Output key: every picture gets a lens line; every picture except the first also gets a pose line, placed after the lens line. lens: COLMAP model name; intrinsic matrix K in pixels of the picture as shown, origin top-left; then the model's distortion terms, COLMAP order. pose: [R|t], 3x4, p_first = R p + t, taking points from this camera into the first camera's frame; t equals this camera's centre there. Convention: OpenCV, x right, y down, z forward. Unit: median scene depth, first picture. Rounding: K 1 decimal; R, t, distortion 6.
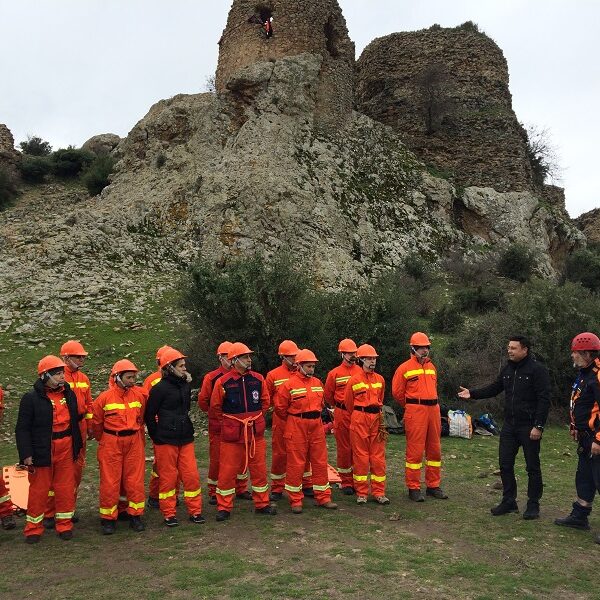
lens RADIAL K [[665.9, 0, 300.0], [0, 665.9, 300.0], [0, 0, 1]] dist [0.109915, -0.005684]
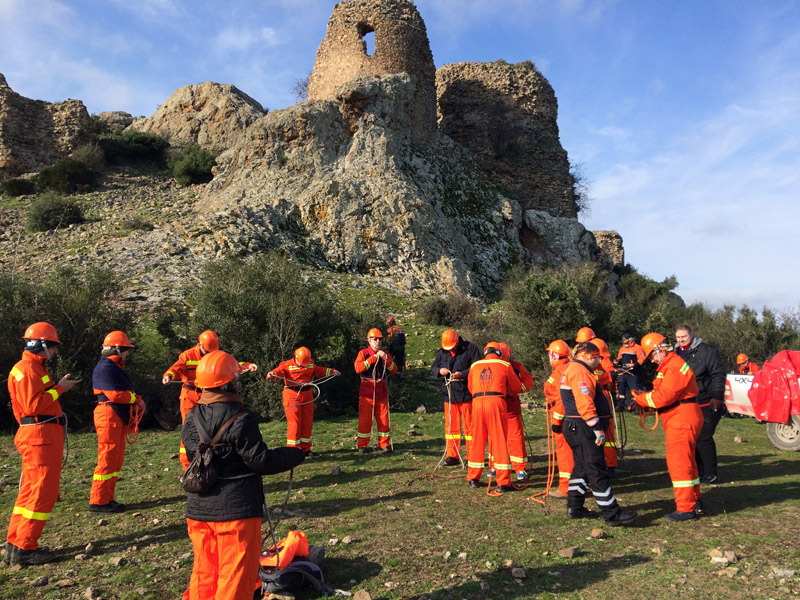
lens RADIAL K [[665.3, 0, 400.0], [0, 665.3, 300.0], [0, 0, 1]] dist [0.106052, 0.000575]
pose [[0.977175, 0.062938, 0.202897, -0.260317], [-0.062717, 0.998003, -0.007525, 0.006832], [-0.202966, -0.005372, 0.979171, -0.073368]]
